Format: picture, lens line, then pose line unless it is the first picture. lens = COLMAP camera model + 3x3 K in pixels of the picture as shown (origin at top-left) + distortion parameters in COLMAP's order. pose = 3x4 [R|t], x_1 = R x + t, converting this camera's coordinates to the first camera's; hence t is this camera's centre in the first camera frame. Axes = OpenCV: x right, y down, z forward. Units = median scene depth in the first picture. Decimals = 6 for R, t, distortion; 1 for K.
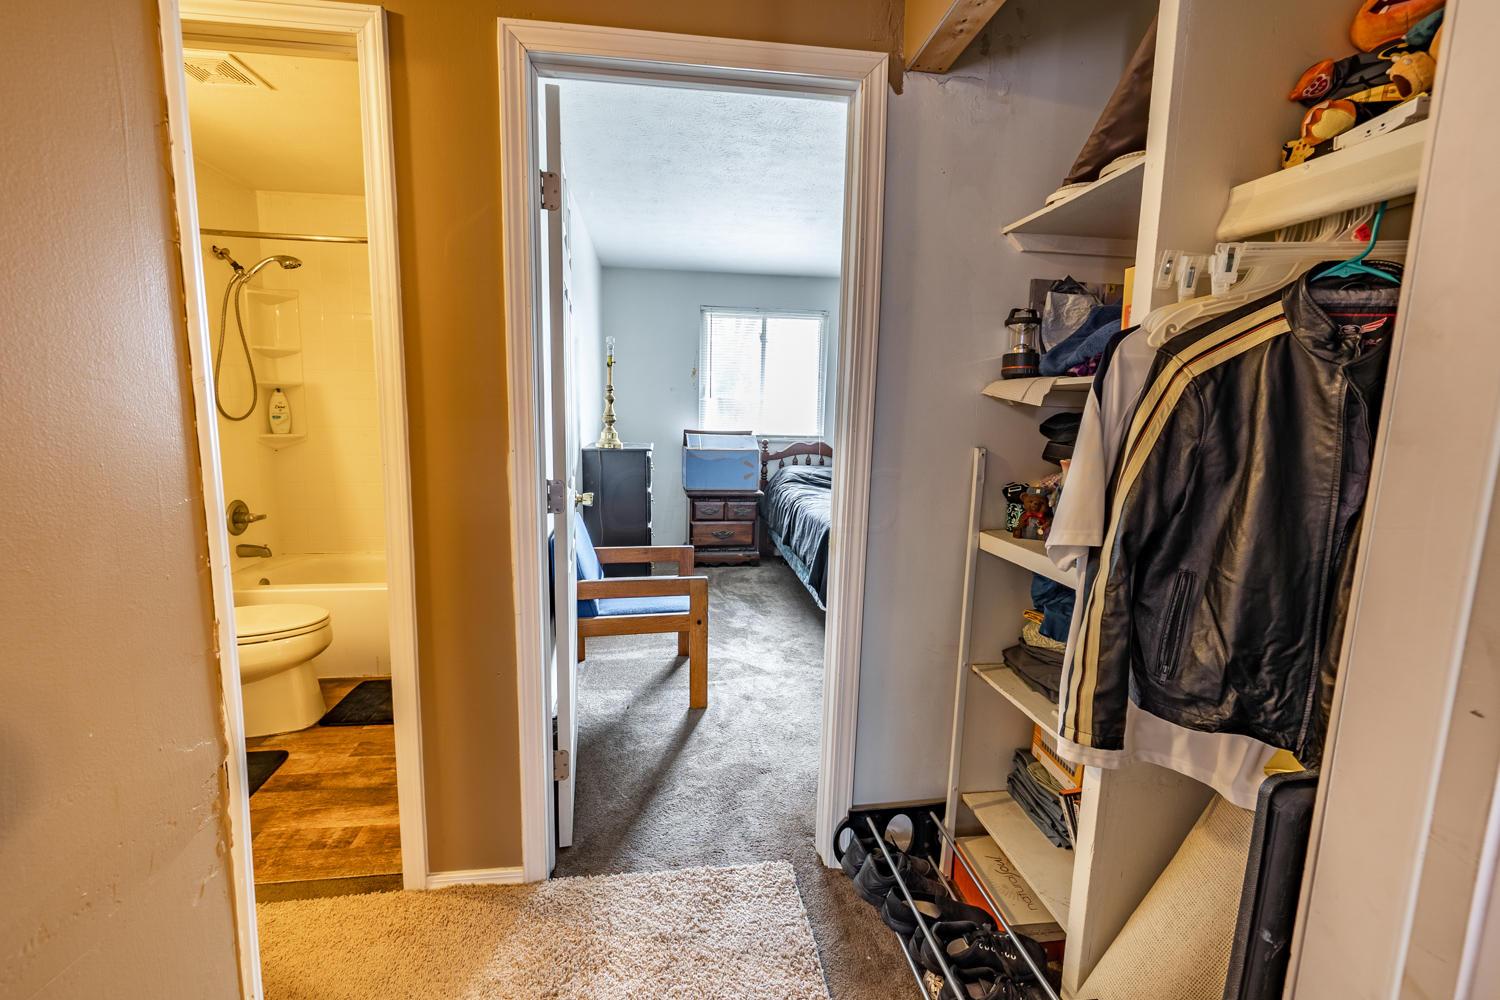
lens RADIAL K [[652.3, 0, 742.3], [0, 652.3, 499.3], [0, 0, 1]] dist [0.000228, -0.000135]
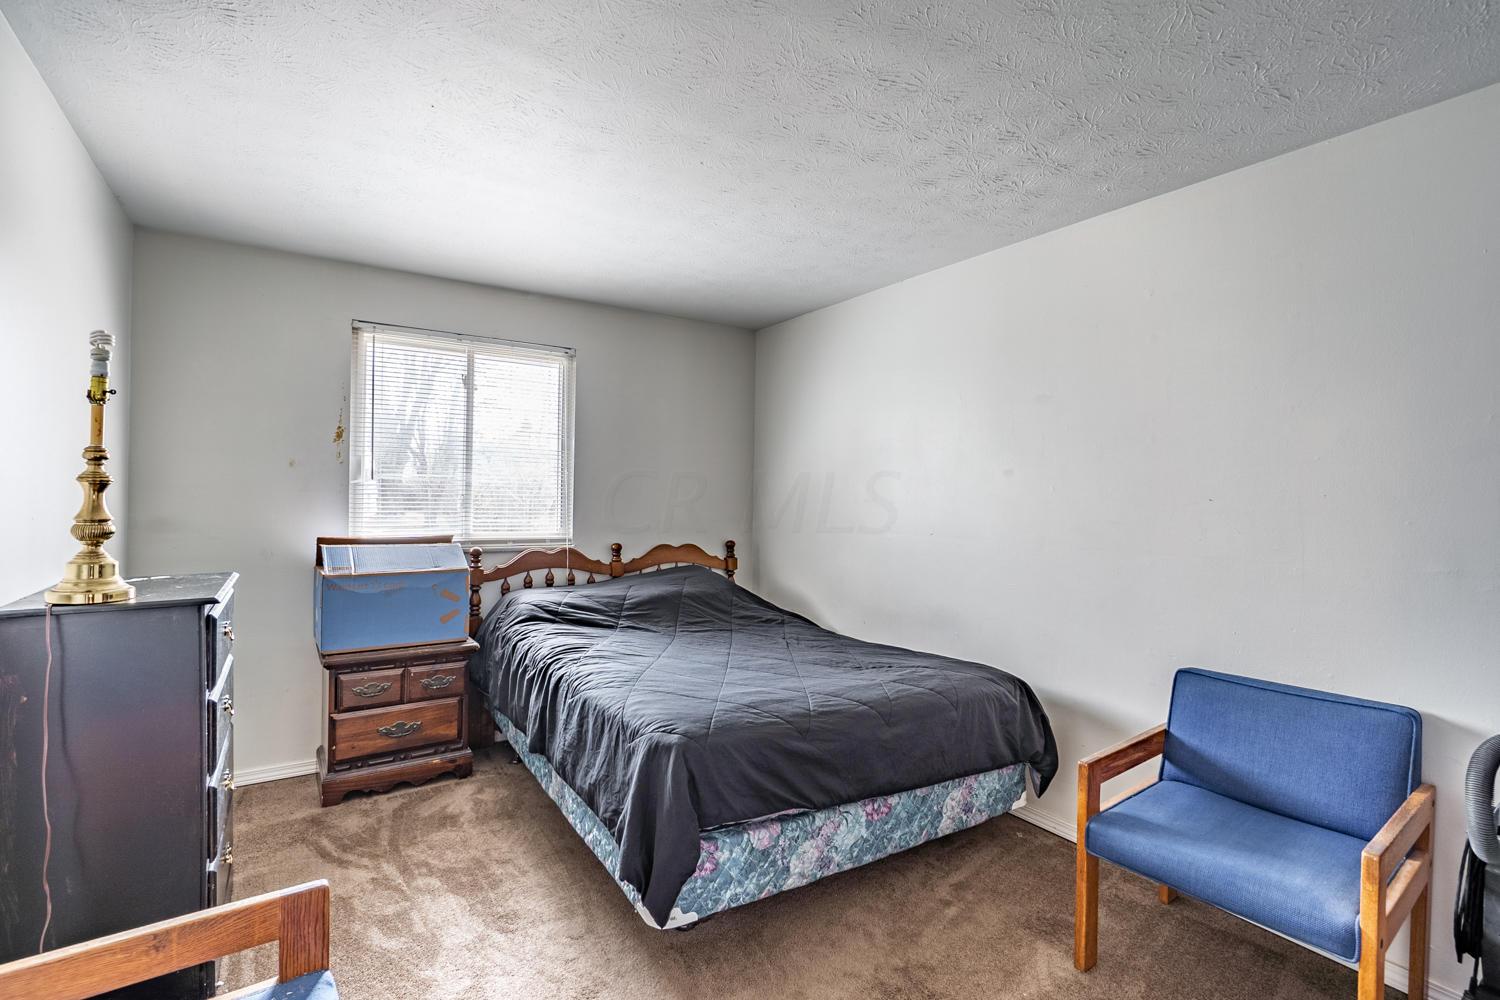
lens RADIAL K [[707.2, 0, 750.0], [0, 707.2, 500.0], [0, 0, 1]] dist [-0.000364, 0.000371]
pose [[0.900424, -0.008644, 0.434928, -0.021832], [0.063750, 0.991630, -0.112273, -0.050555], [-0.430318, 0.128820, 0.893438, 0.331906]]
